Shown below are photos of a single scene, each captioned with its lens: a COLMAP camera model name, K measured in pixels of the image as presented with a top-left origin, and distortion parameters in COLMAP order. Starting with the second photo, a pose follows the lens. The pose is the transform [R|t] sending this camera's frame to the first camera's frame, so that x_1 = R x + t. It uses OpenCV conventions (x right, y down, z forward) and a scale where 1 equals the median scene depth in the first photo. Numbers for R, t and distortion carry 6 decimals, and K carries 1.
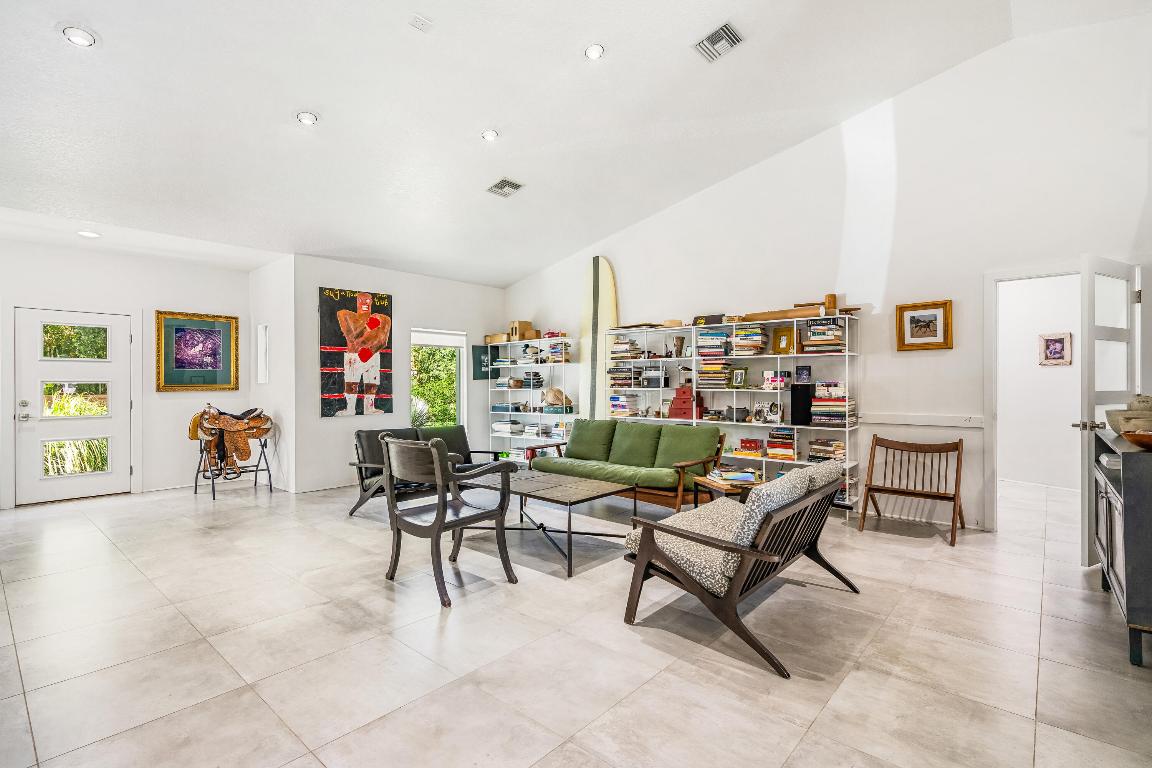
lens RADIAL K [[538.7, 0, 571.2], [0, 538.7, 380.0], [0, 0, 1]] dist [-0.000437, -0.000151]
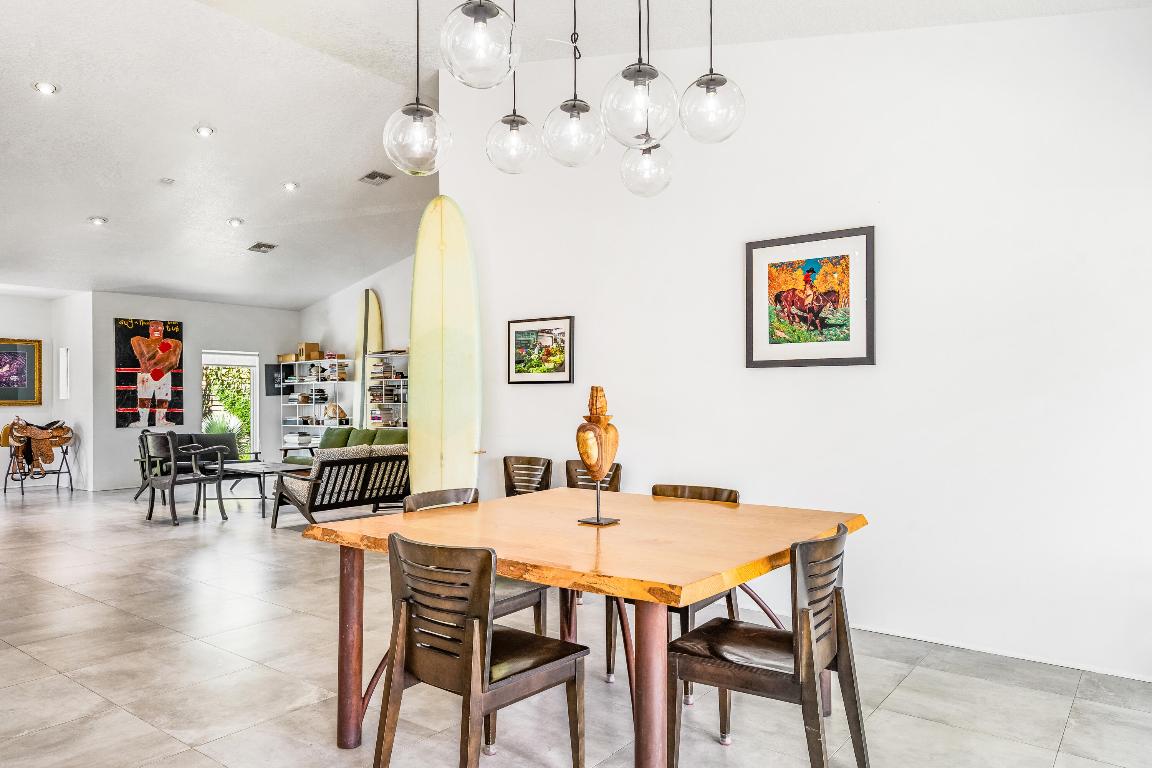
lens RADIAL K [[768.6, 0, 580.0], [0, 768.6, 391.0], [0, 0, 1]] dist [0.004389, -0.003950]
pose [[0.997083, -0.000232, 0.076319, 0.401407], [0.000461, 0.999995, -0.002978, -0.006008], [-0.076318, 0.003005, 0.997079, -0.725443]]
